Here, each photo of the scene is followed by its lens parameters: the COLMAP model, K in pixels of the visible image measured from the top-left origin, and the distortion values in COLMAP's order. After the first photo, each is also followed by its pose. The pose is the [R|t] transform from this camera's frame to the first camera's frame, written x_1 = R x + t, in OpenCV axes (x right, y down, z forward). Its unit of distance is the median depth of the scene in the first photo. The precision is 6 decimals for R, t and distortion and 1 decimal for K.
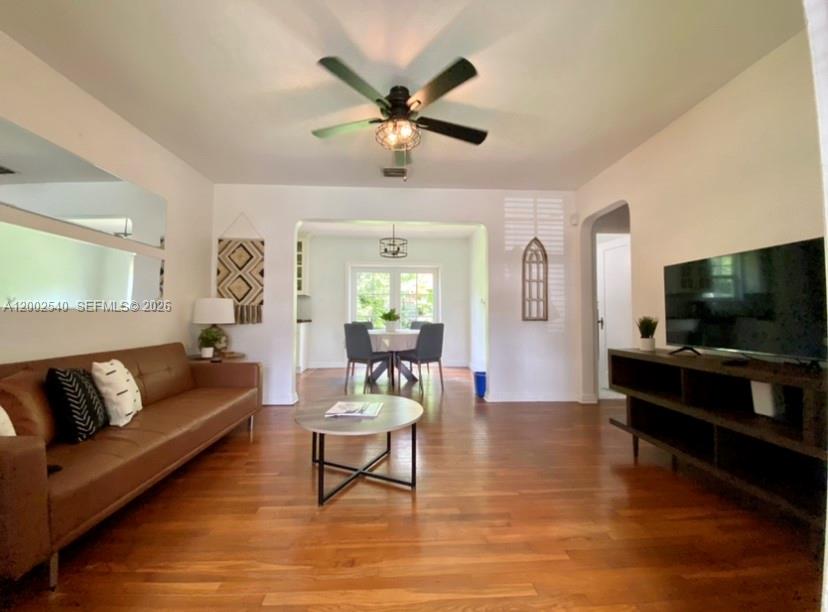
lens RADIAL K [[337.5, 0, 415.9], [0, 337.5, 303.7], [0, 0, 1]] dist [0.035357, -0.027652]
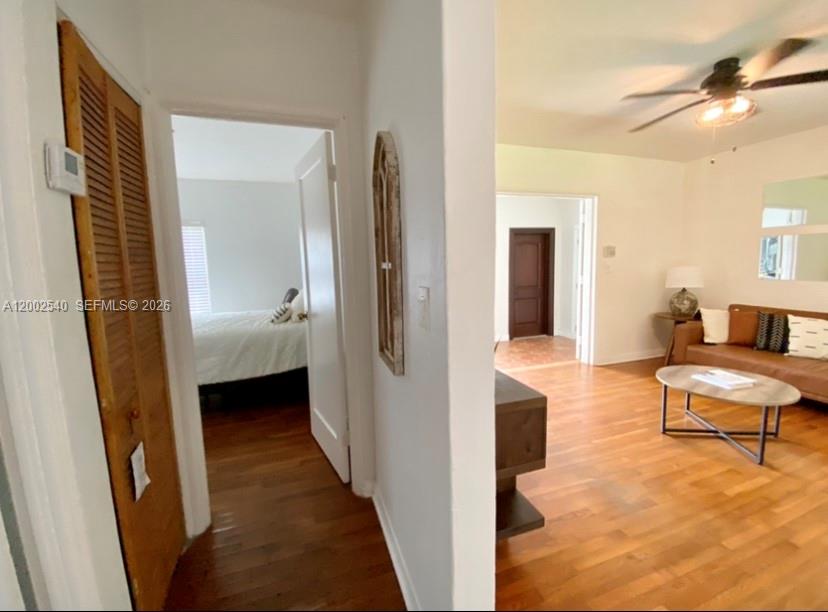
lens RADIAL K [[337.5, 0, 415.9], [0, 337.5, 303.7], [0, 0, 1]] dist [0.035357, -0.027652]
pose [[-0.964515, 0.057057, -0.257789, 0.632317], [0.038635, 0.996361, 0.075974, -0.041879], [0.261186, 0.063319, -0.963210, 1.033553]]
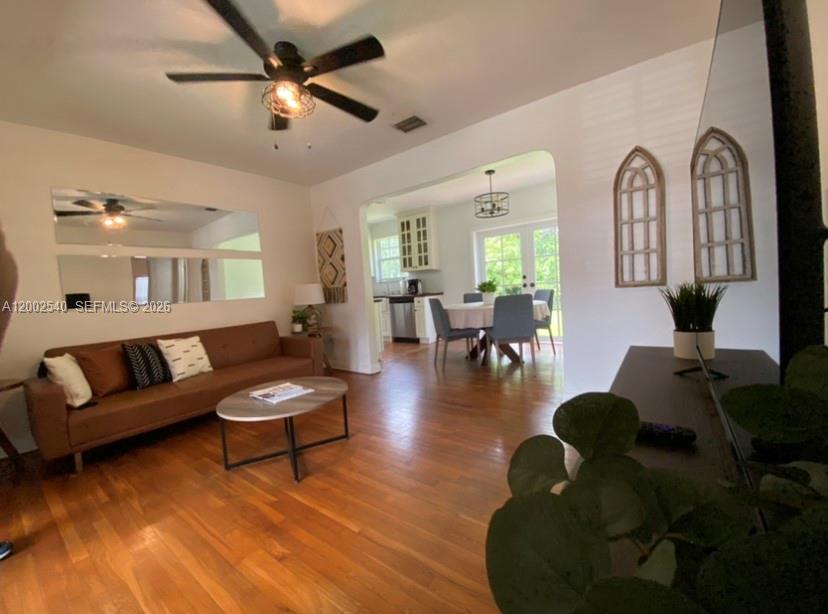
lens RADIAL K [[337.3, 0, 413.8], [0, 337.3, 305.1], [0, 0, 1]] dist [0.038711, -0.027407]
pose [[0.759497, -0.018112, -0.650258, 0.463881], [0.089573, 0.993002, 0.076963, -0.000792], [0.644314, -0.116699, 0.755805, 0.283172]]
